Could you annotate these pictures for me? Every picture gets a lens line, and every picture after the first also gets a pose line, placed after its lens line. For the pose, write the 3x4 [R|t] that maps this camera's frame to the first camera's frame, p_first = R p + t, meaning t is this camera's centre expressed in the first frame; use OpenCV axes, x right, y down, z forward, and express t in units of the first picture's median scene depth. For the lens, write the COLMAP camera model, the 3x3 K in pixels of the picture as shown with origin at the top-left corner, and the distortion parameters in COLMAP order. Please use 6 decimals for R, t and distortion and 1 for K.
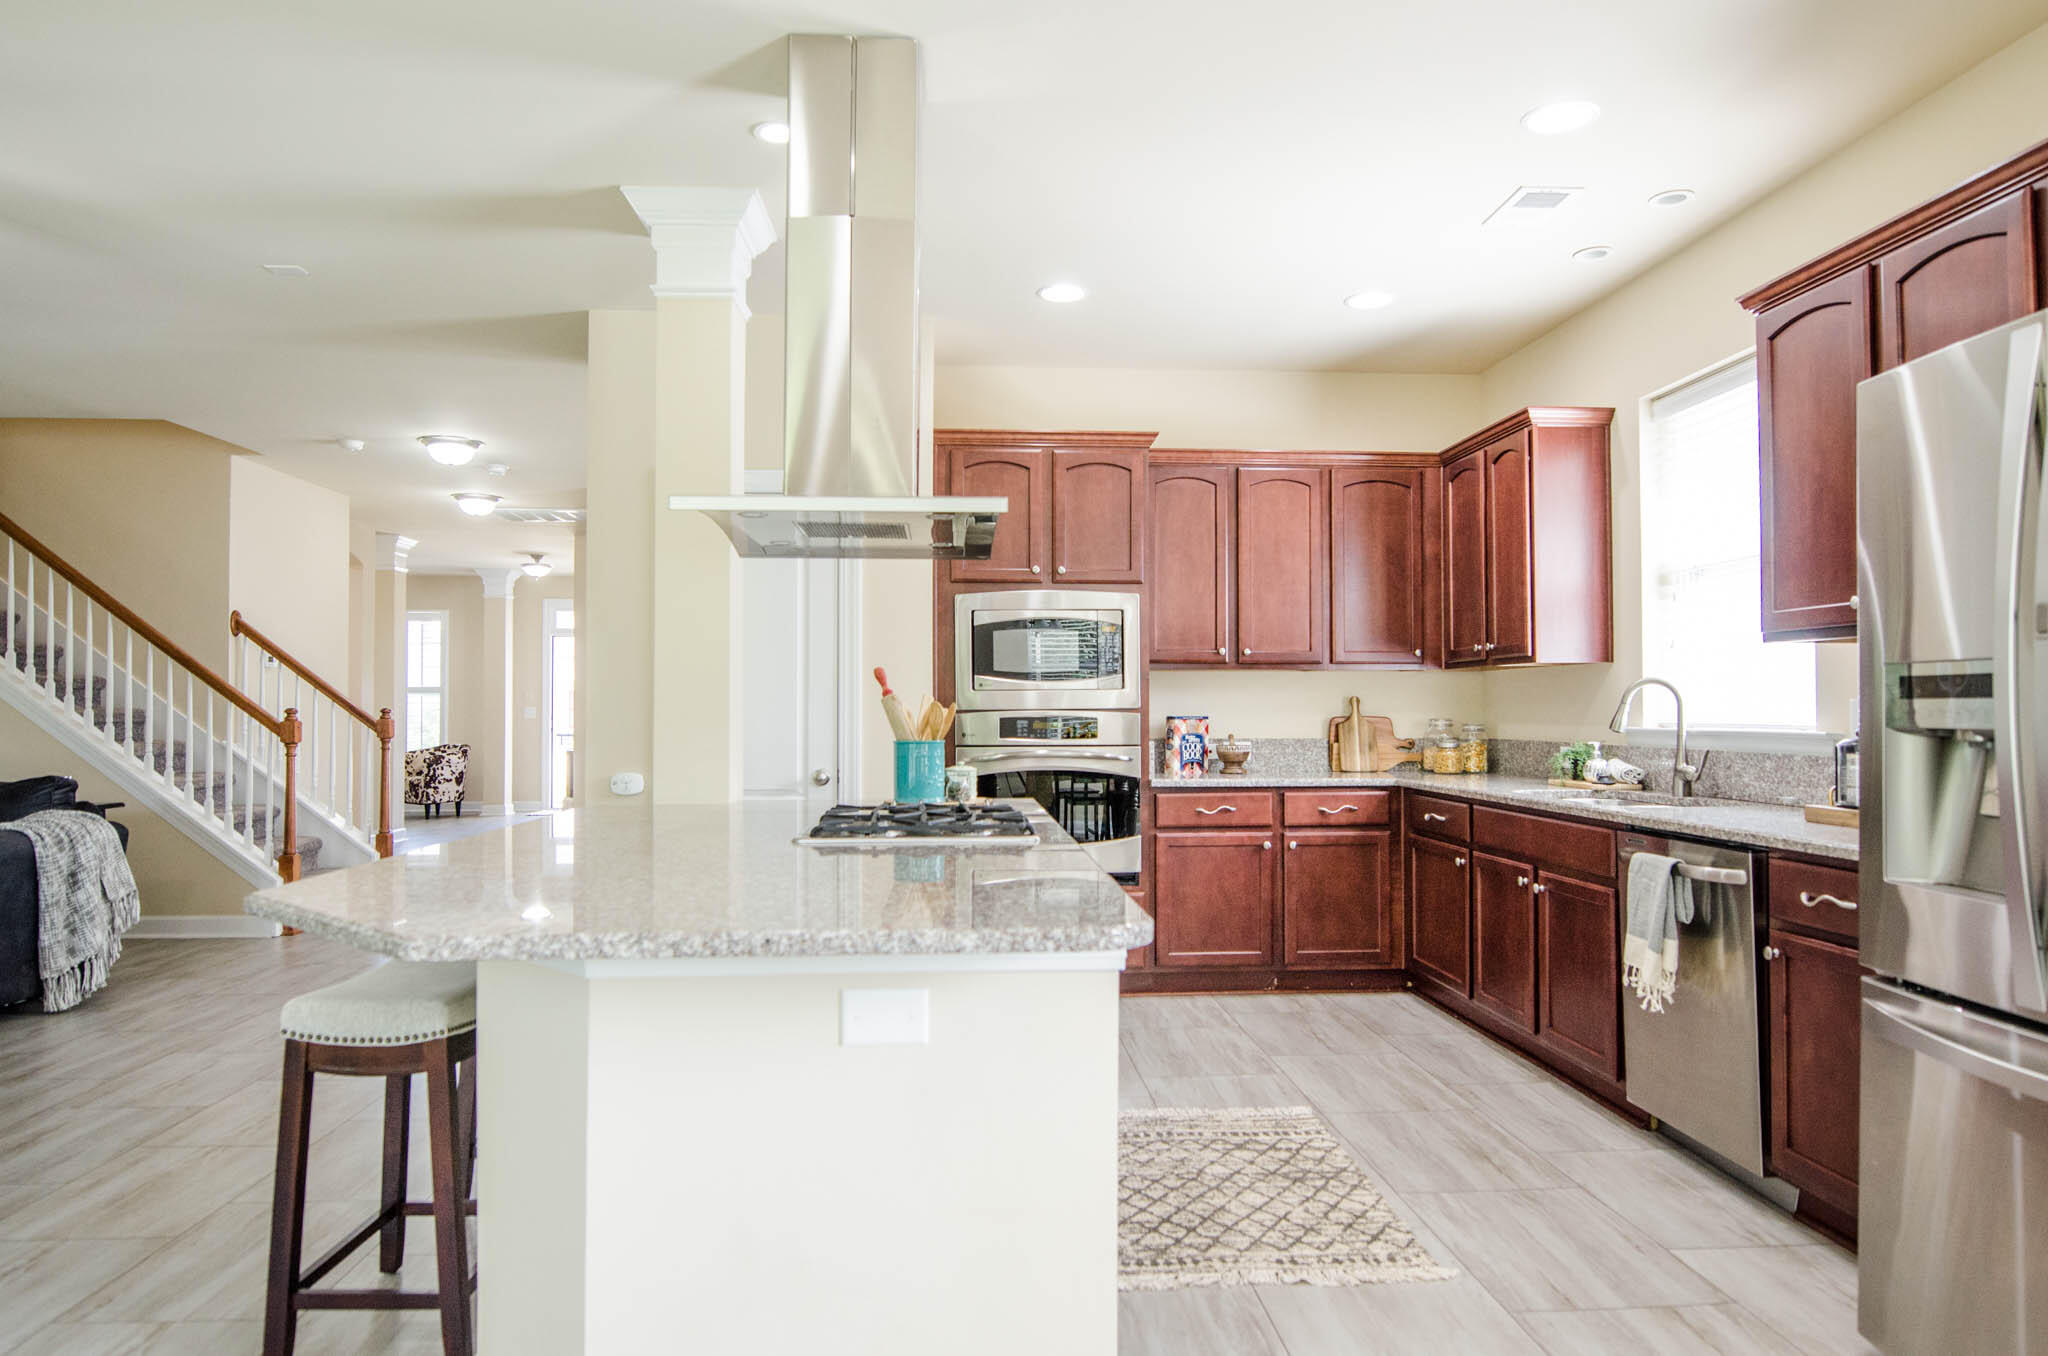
lens RADIAL K [[1255.6, 0, 1020.7], [0, 1255.6, 682.2], [0, 0, 1]] dist [-0.006673, -0.003068]
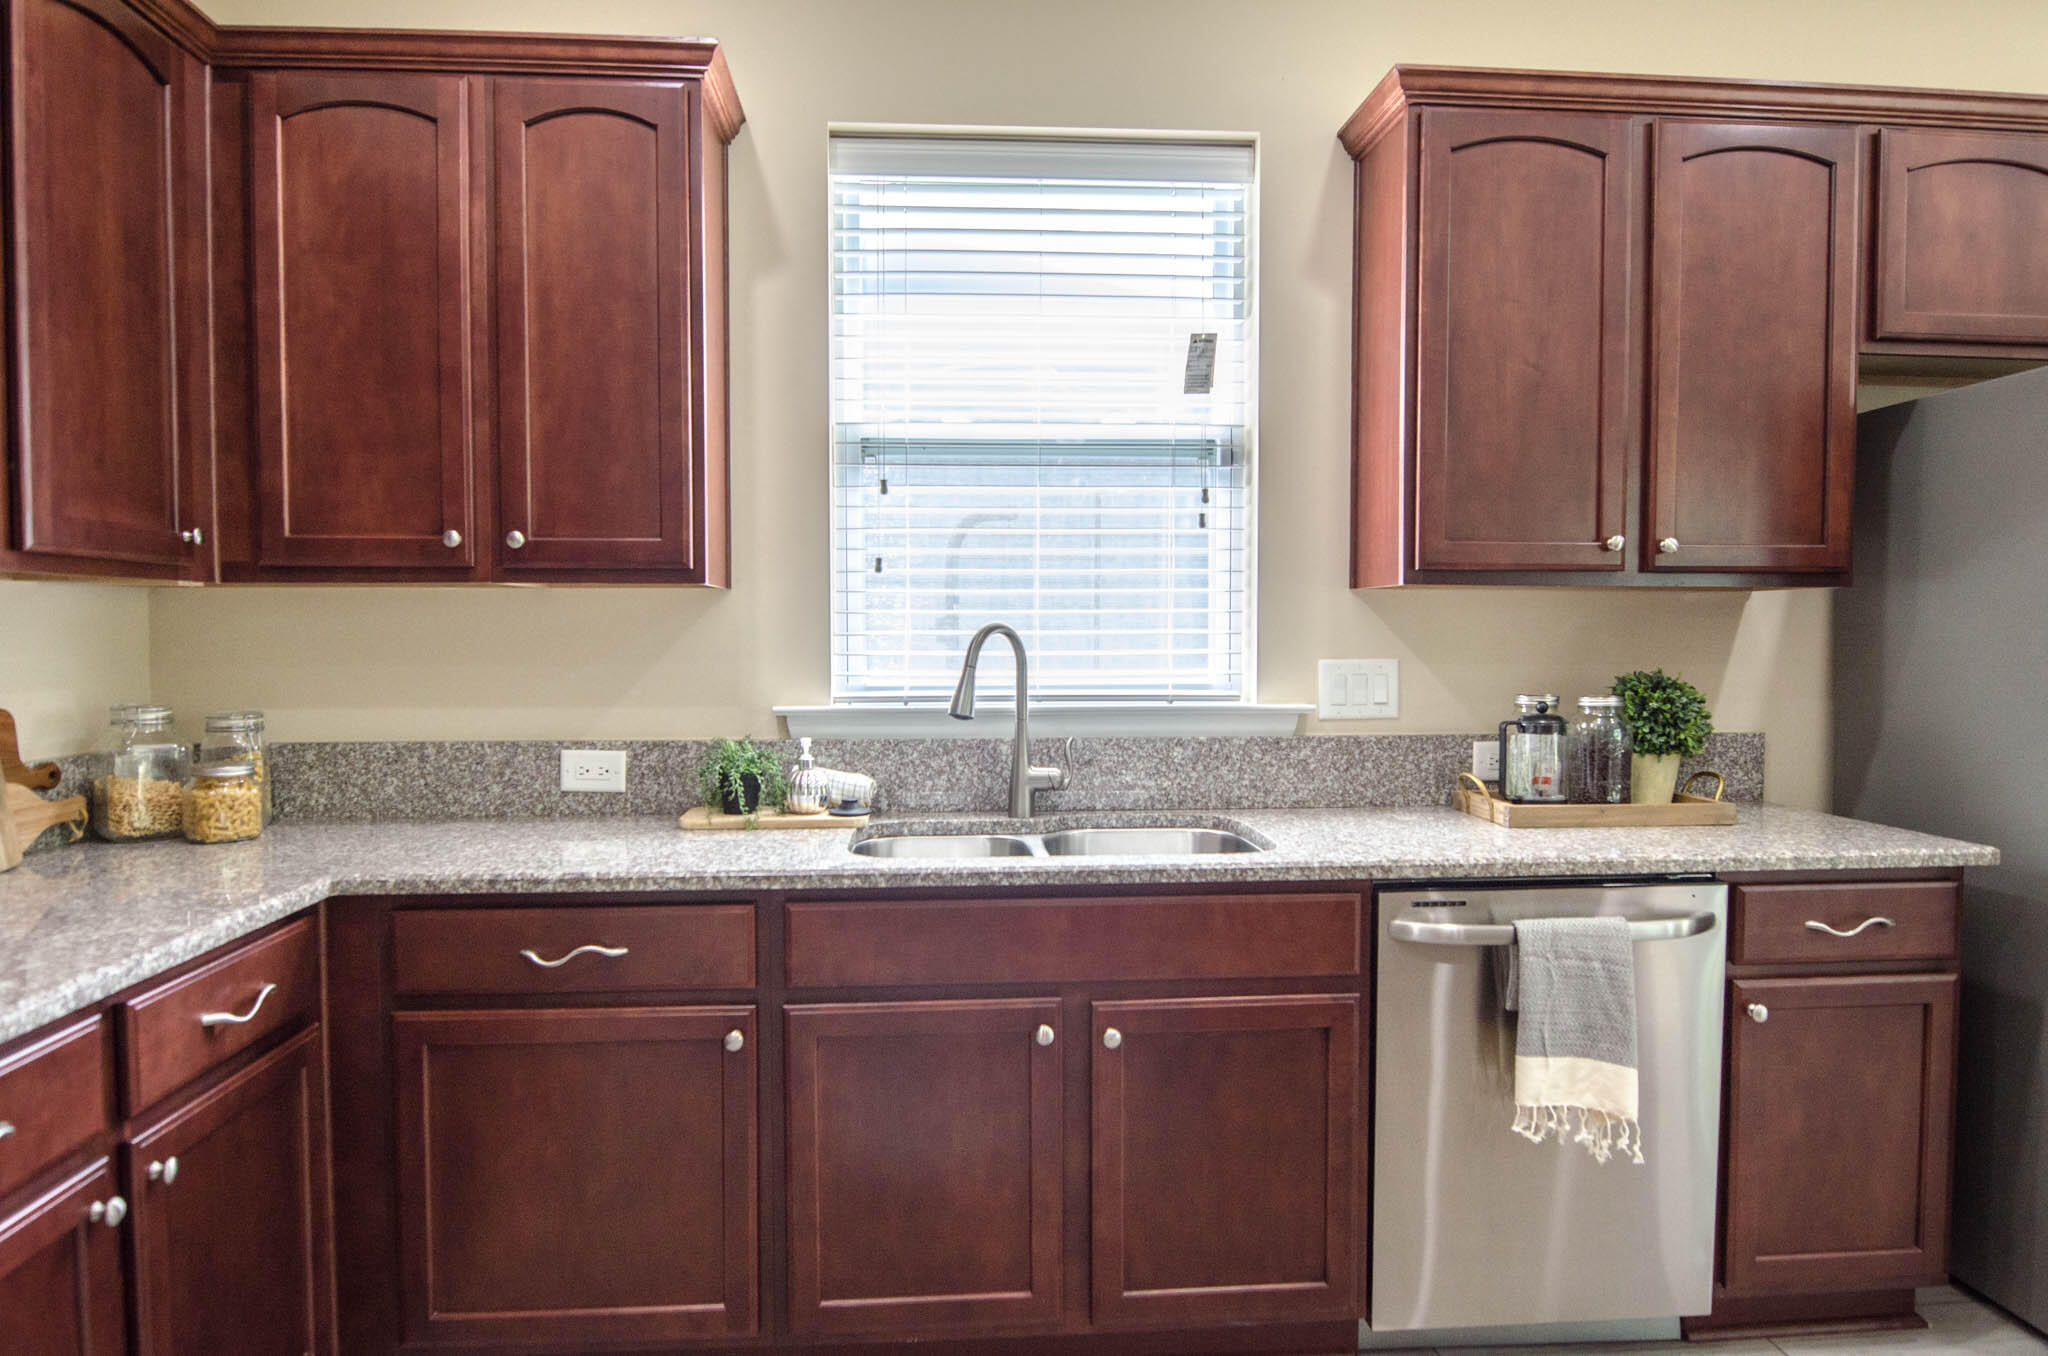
lens RADIAL K [[1255.6, 0, 1020.7], [0, 1255.6, 682.2], [0, 0, 1]] dist [-0.006673, -0.003068]
pose [[-0.015184, -0.043677, 0.998930, -0.091567], [-0.023322, 0.998789, 0.043316, -0.001955], [-0.999613, -0.022639, -0.016185, 1.047564]]
